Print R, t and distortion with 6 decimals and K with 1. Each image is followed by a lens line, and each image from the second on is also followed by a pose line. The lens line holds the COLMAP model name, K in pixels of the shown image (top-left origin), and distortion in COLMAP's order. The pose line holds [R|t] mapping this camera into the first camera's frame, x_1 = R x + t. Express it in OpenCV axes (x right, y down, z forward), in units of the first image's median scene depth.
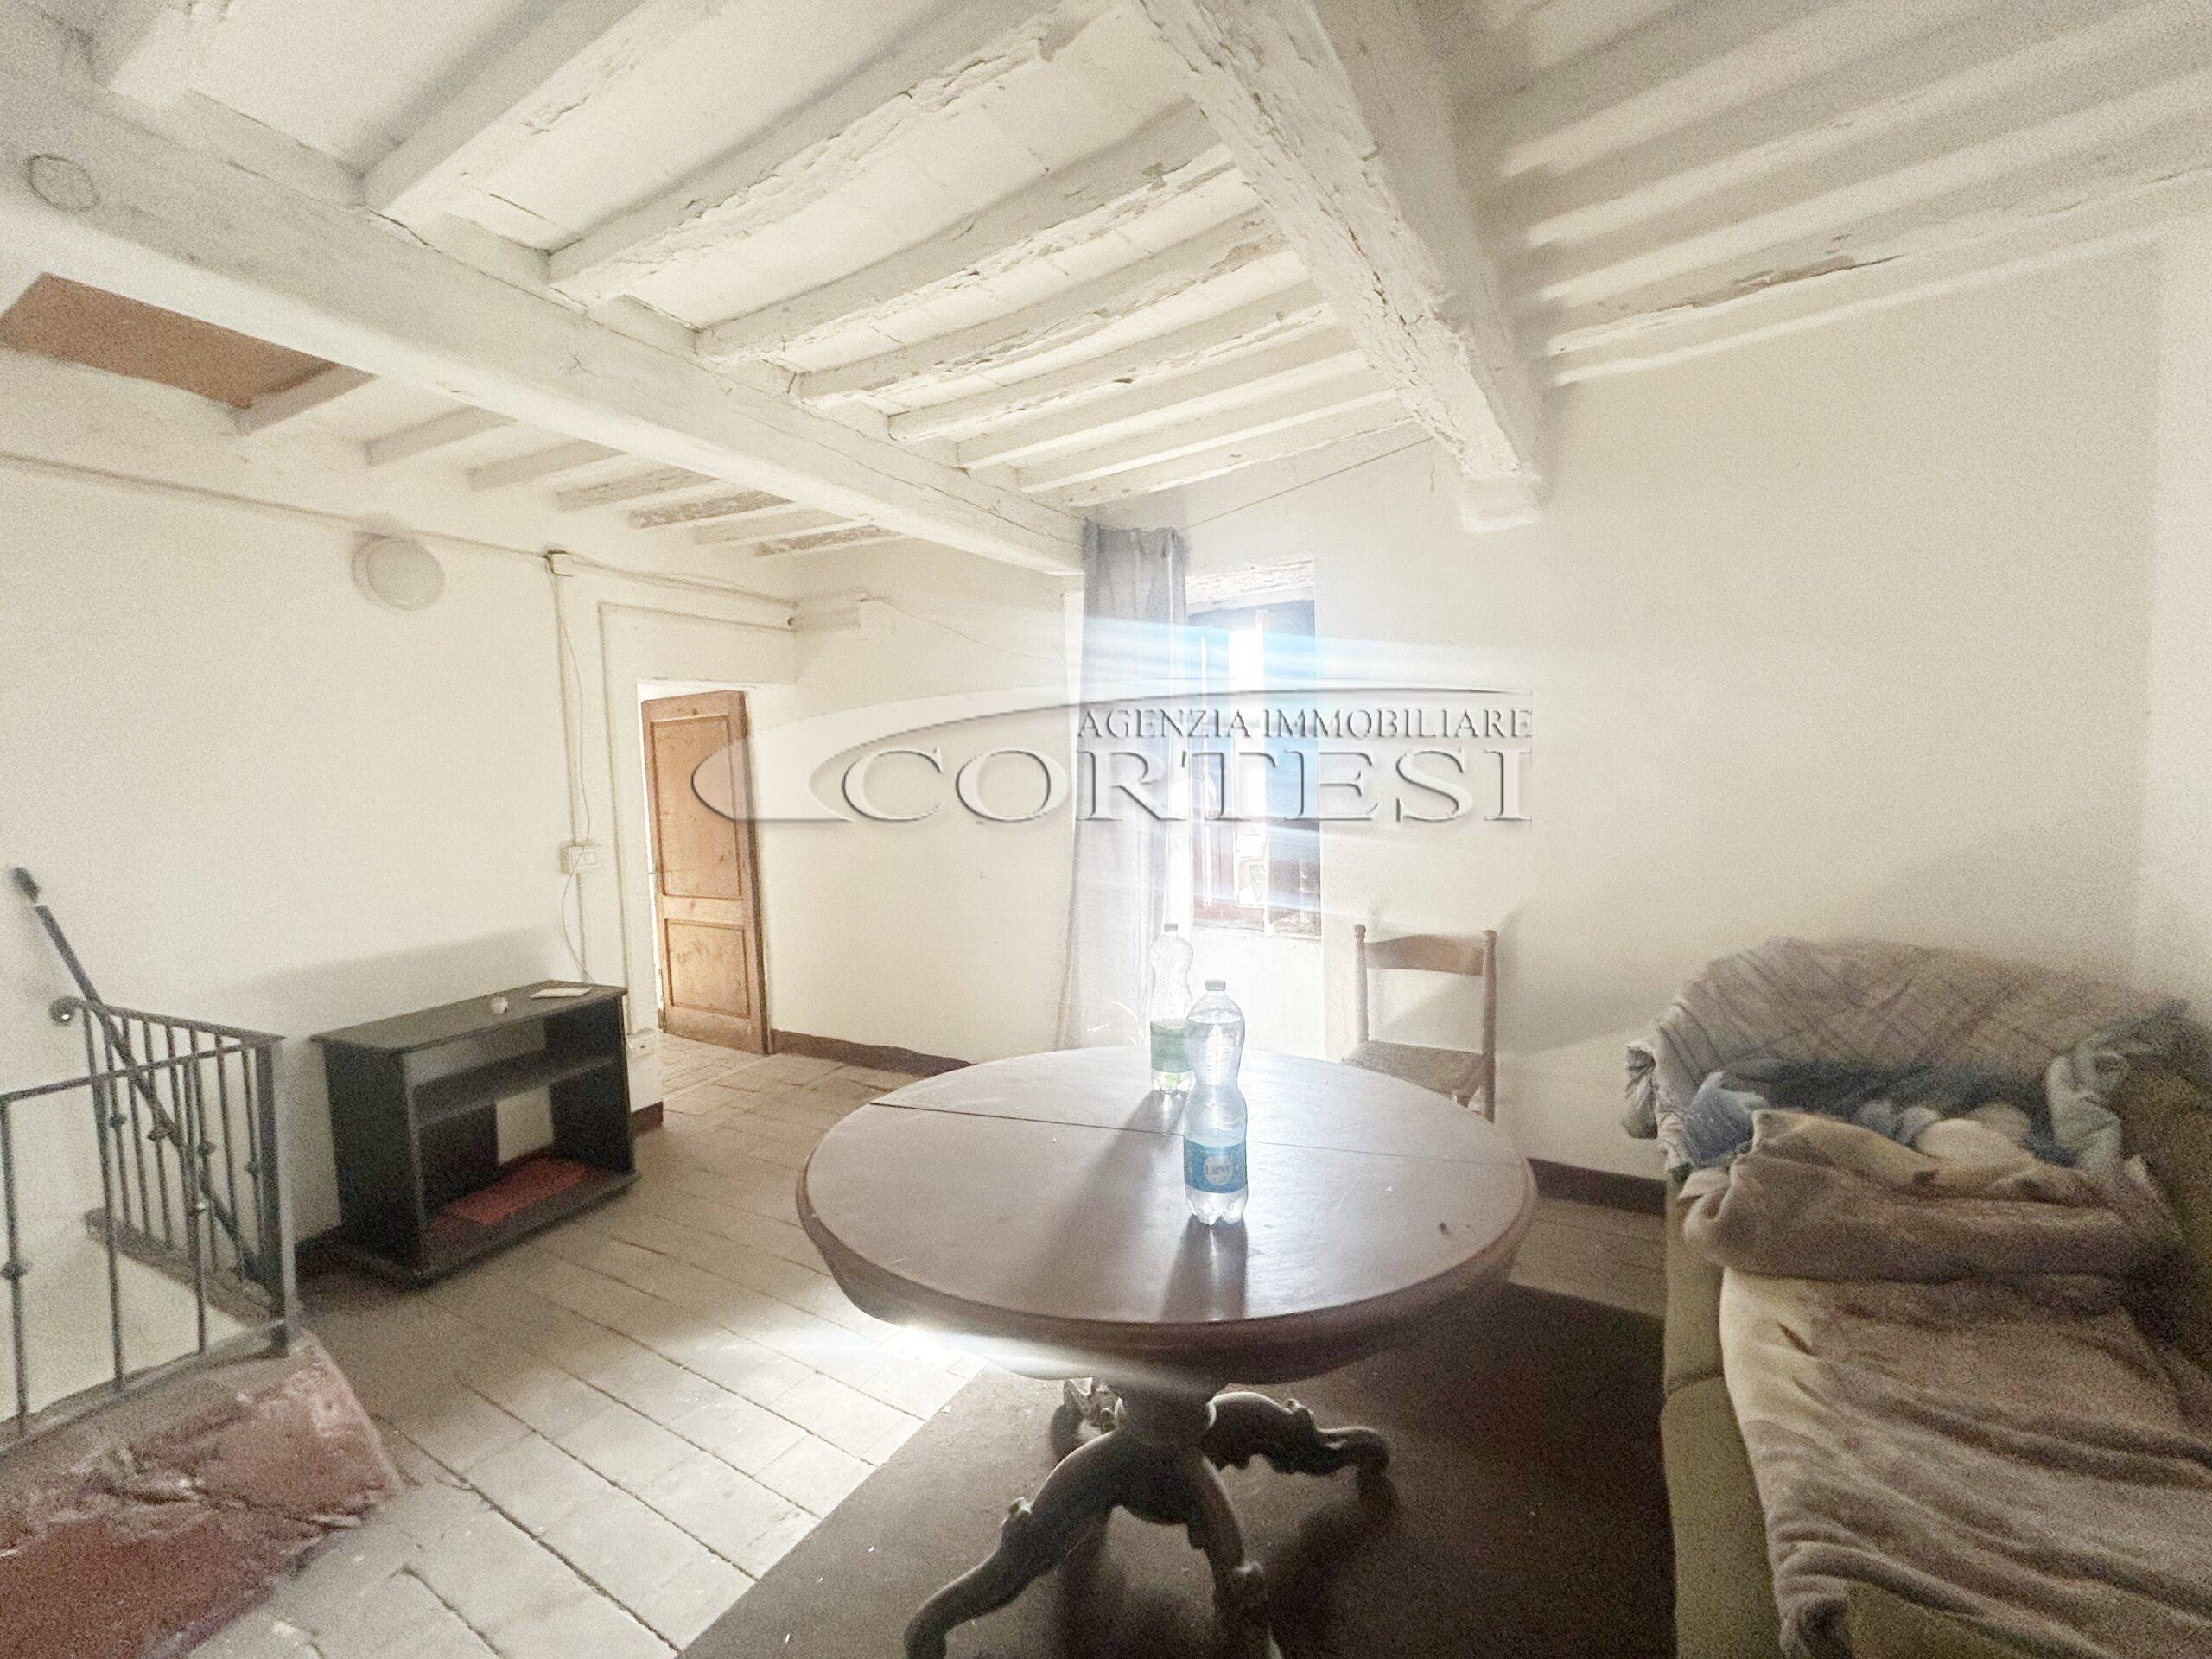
lens RADIAL K [[908.0, 0, 1109.0], [0, 908.0, 828.7], [0, 0, 1]] dist [0.000431, -0.000348]
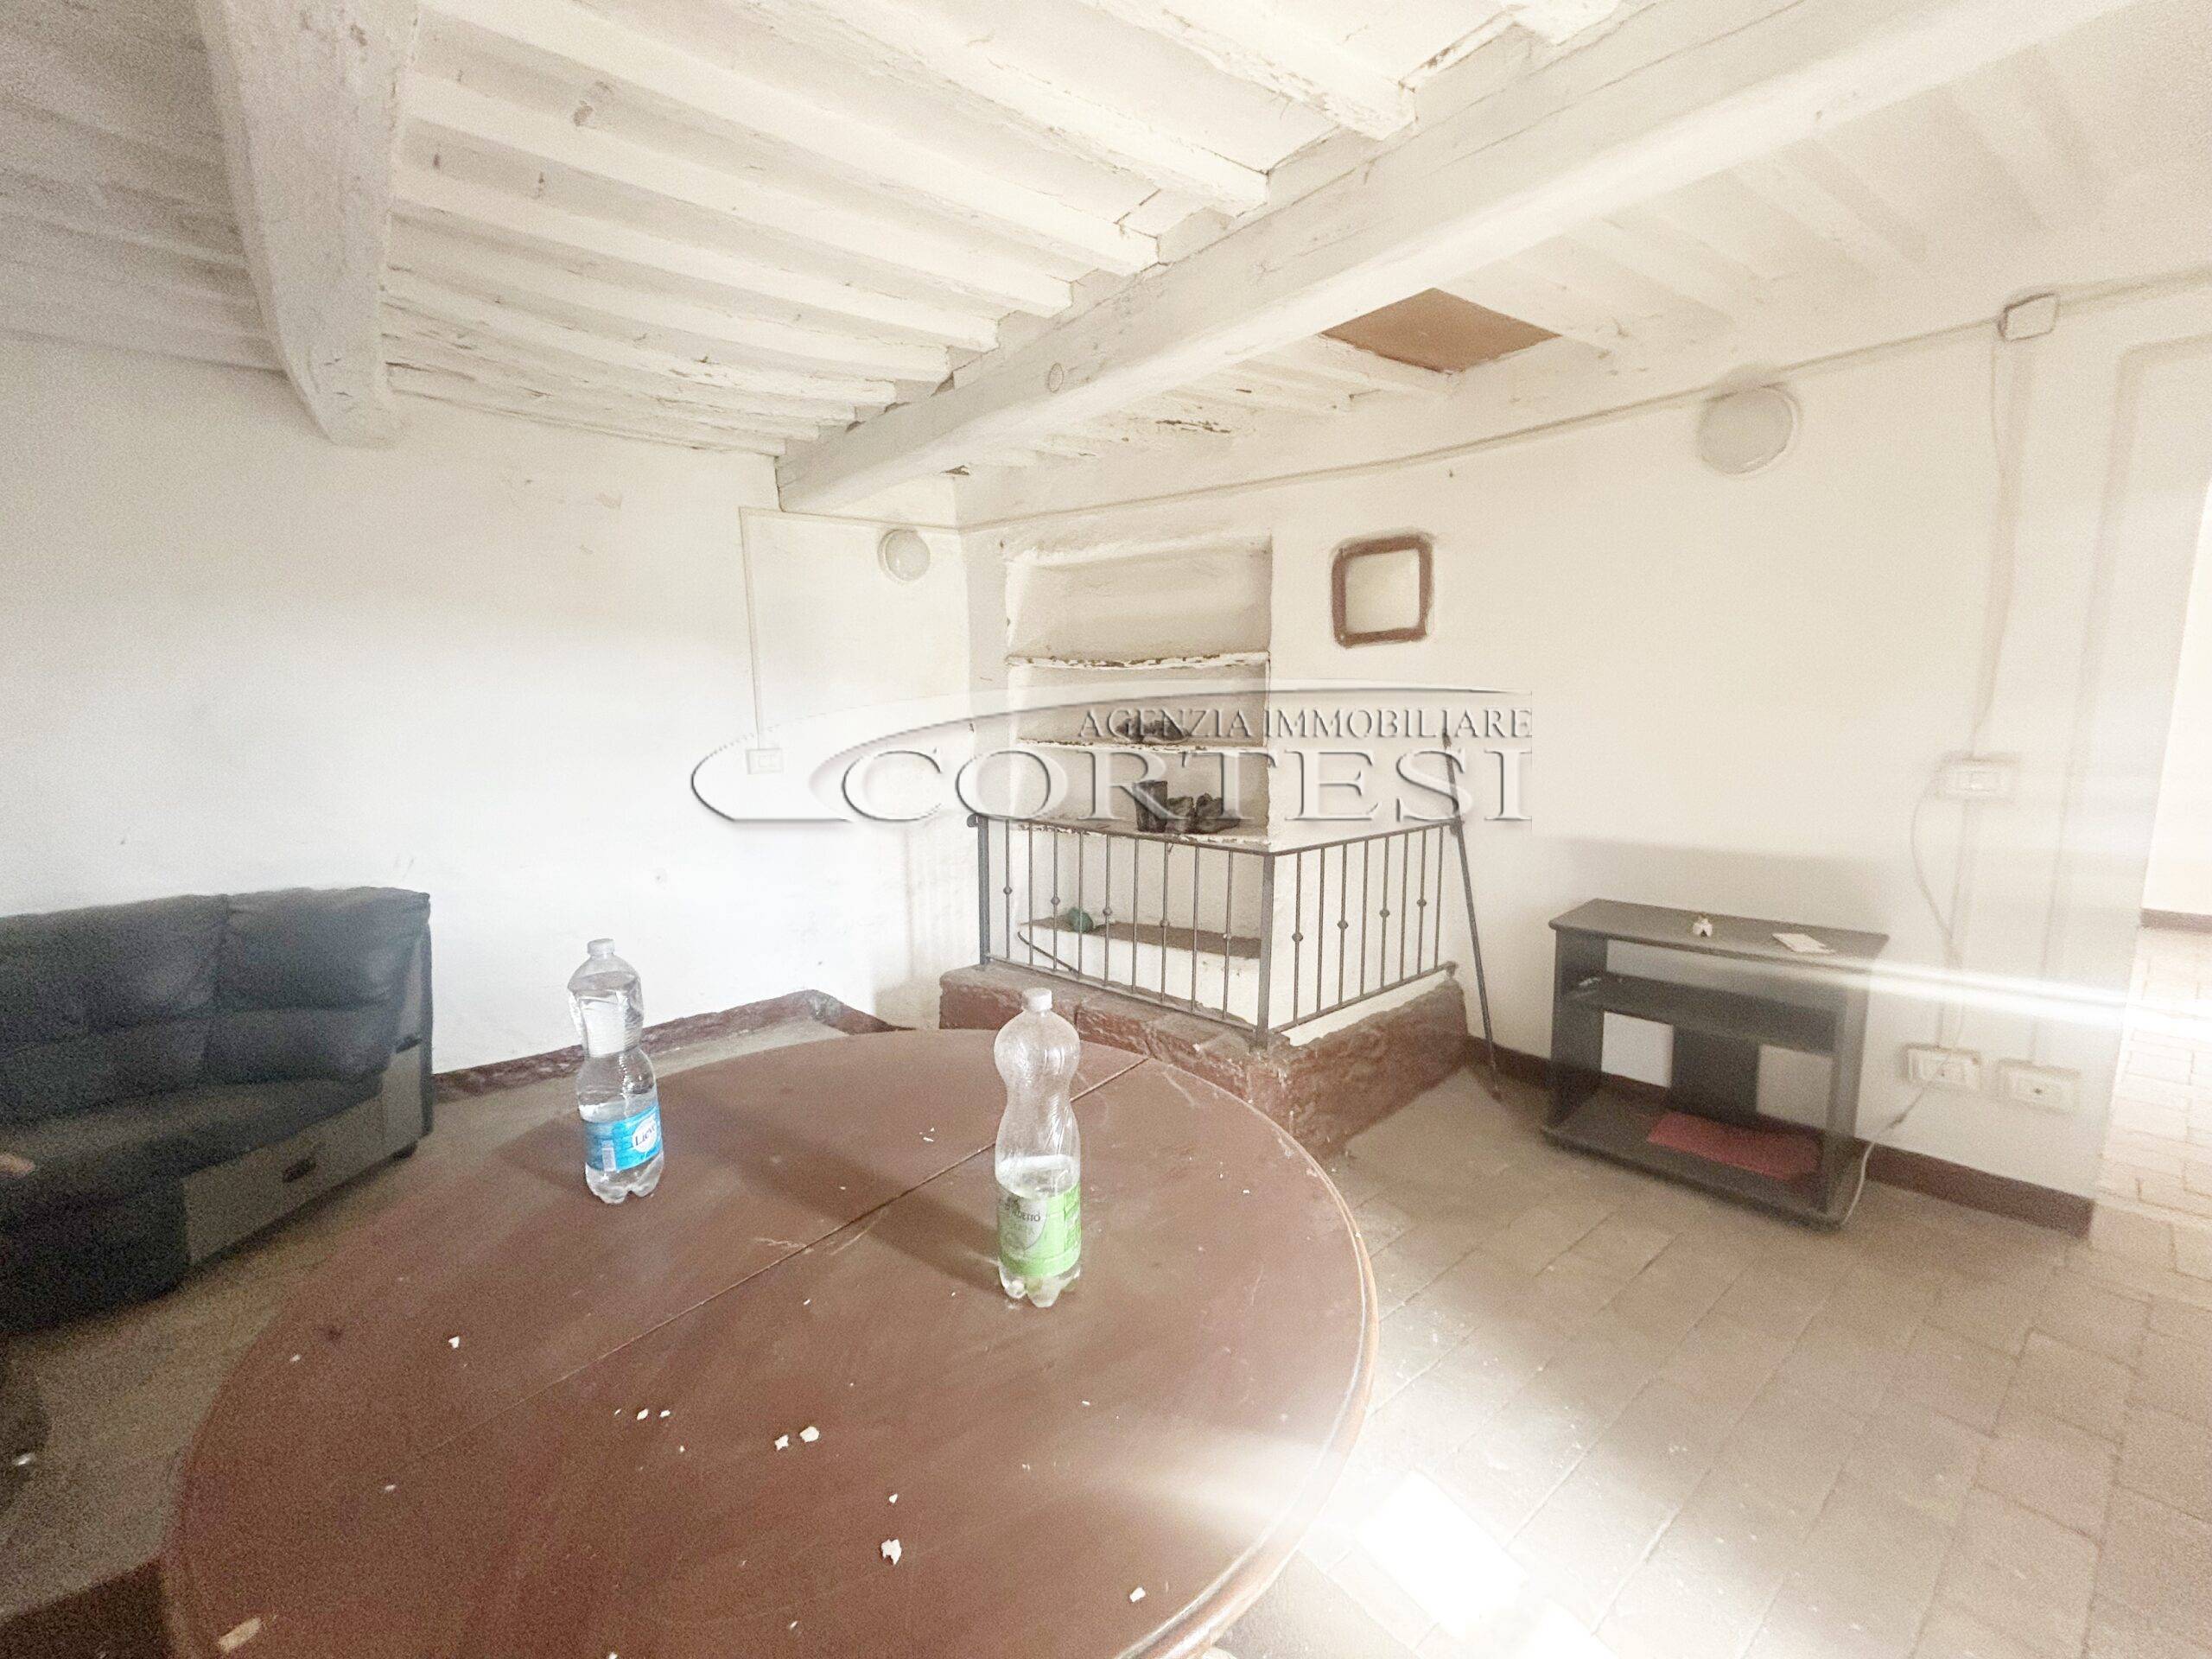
lens RADIAL K [[889.7, 0, 1097.8], [0, 889.7, 844.2], [0, 0, 1]] dist [-0.002139, -0.000438]
pose [[-0.343061, 0.187582, -0.920392, 0.318132], [-0.027961, 0.977383, 0.209619, -0.050343], [0.938897, 0.097647, -0.330057, 0.742875]]
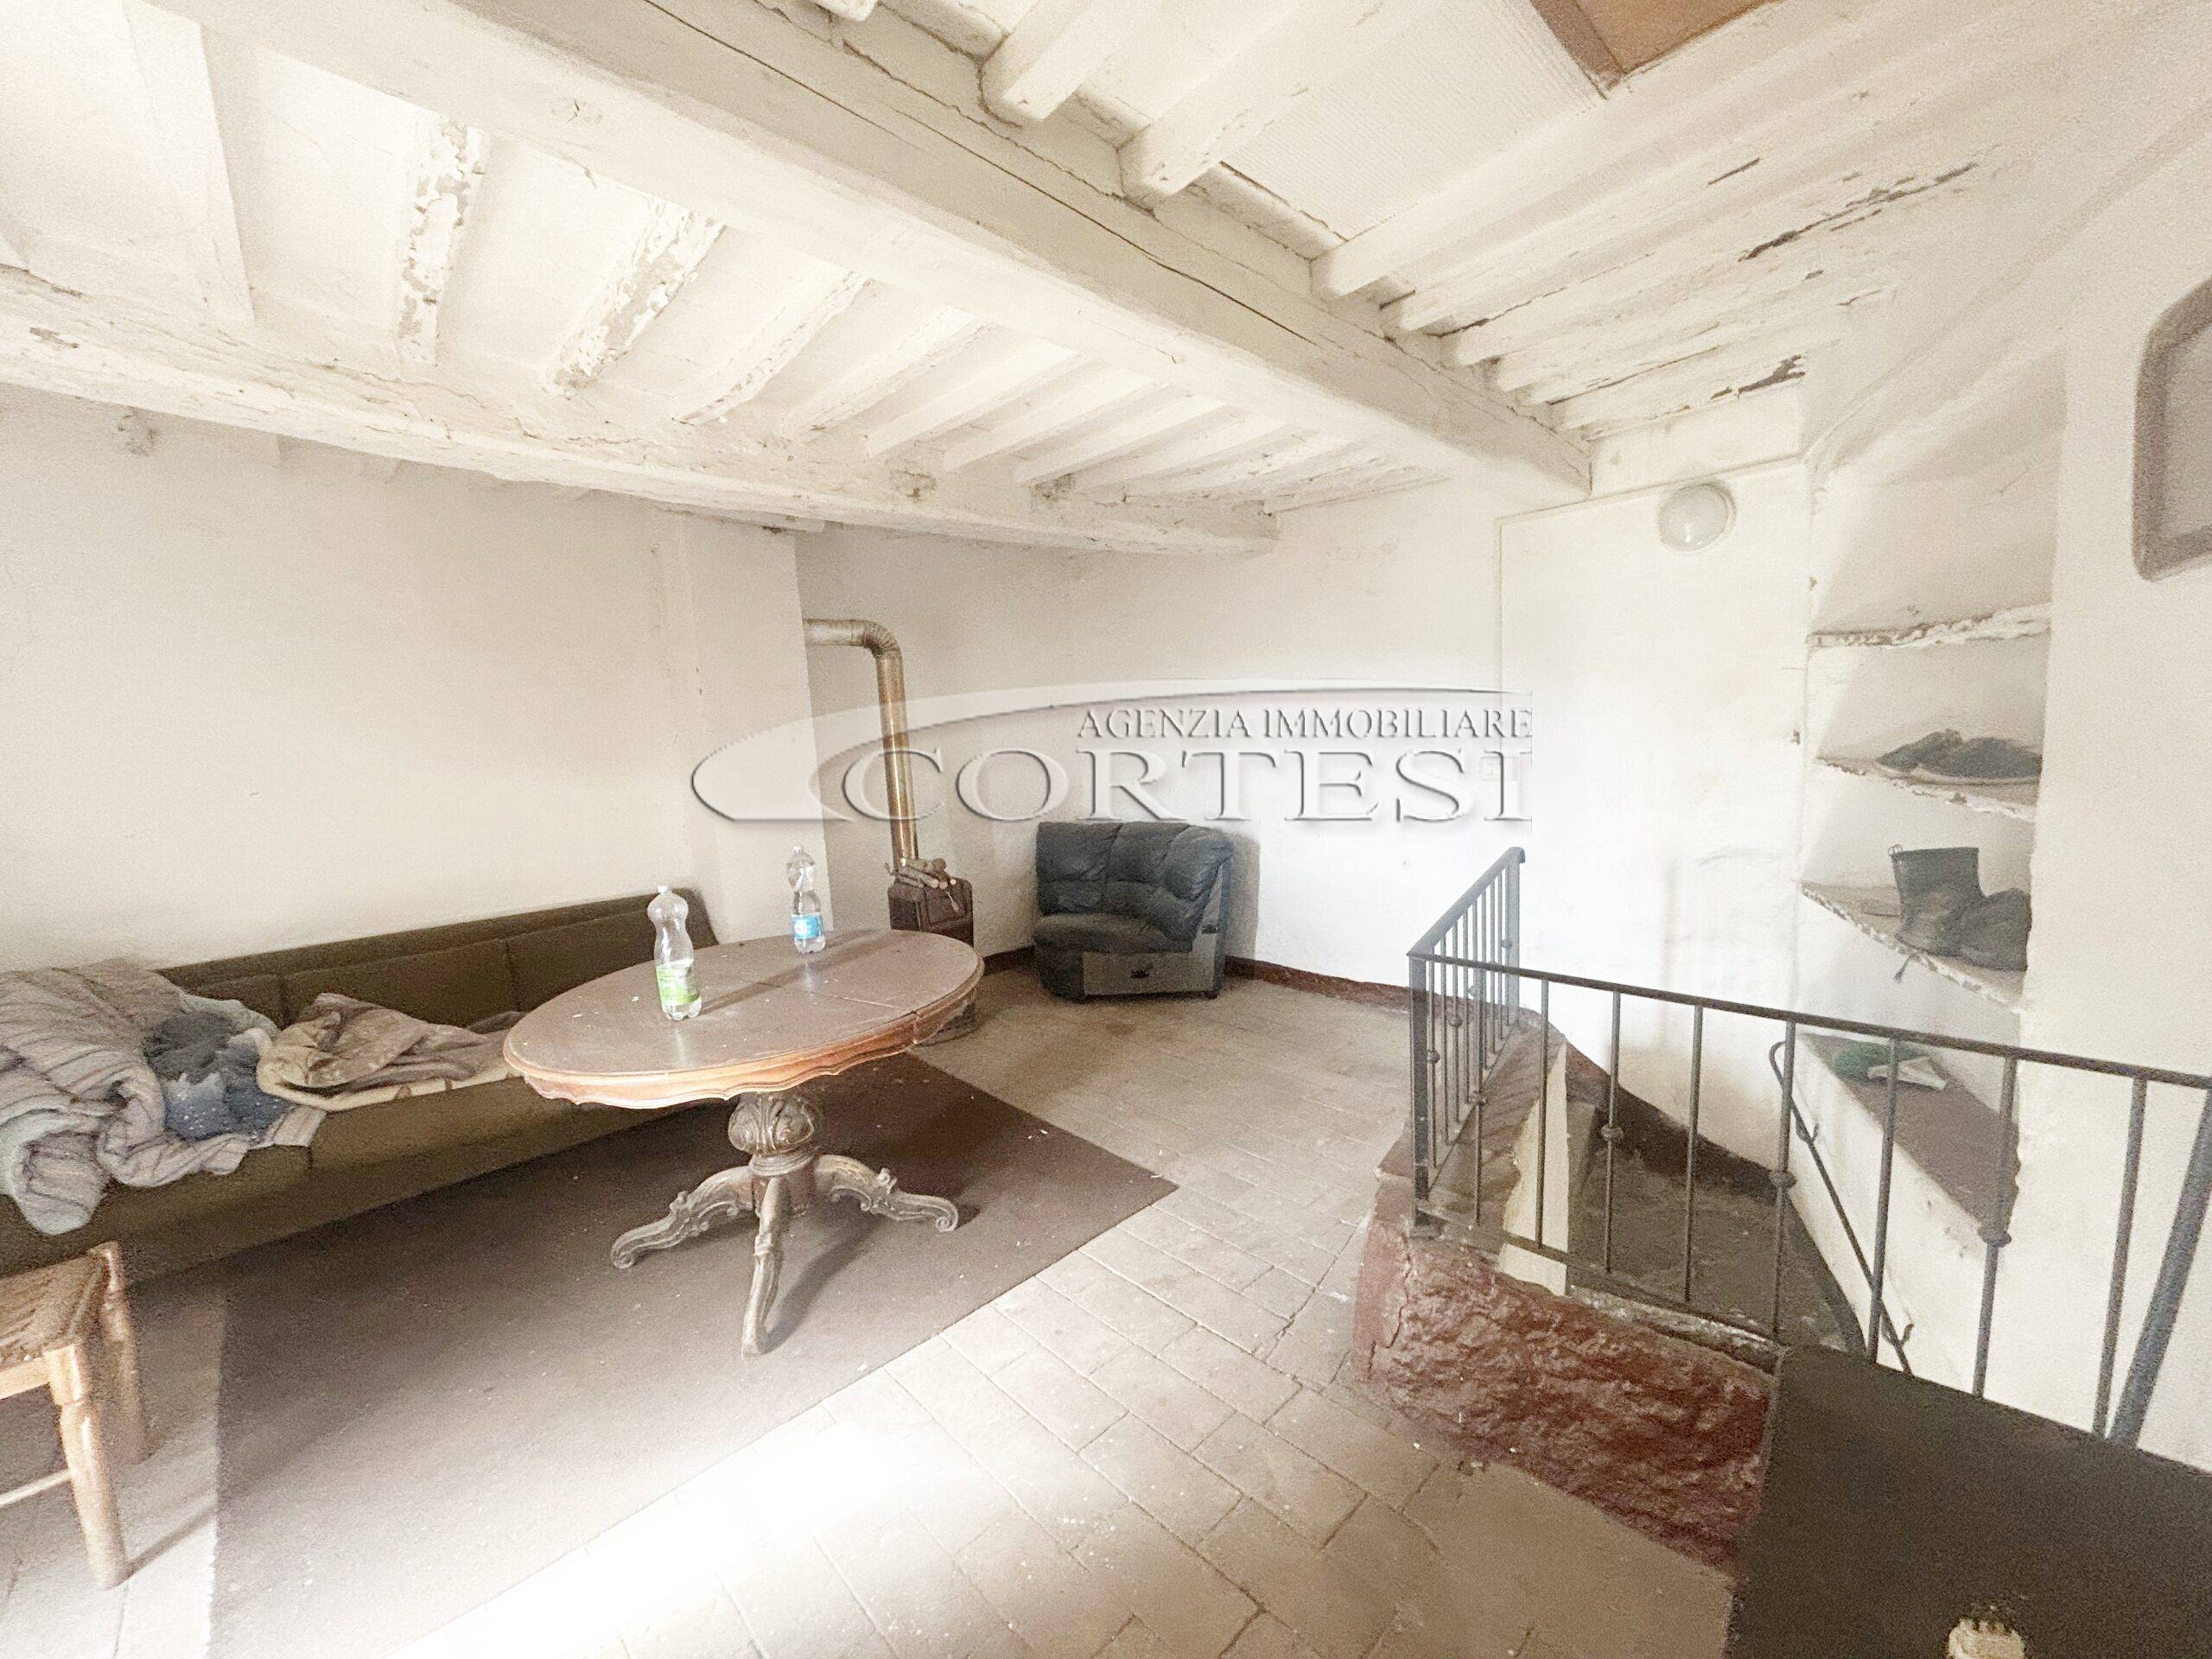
lens RADIAL K [[889.7, 0, 1097.8], [0, 889.7, 844.2], [0, 0, 1]] dist [-0.002139, -0.000438]
pose [[-0.964523, 0.042875, 0.260495, -0.520780], [0.094699, 0.977247, 0.189792, -0.074686], [-0.246430, 0.207727, -0.946637, 1.248592]]
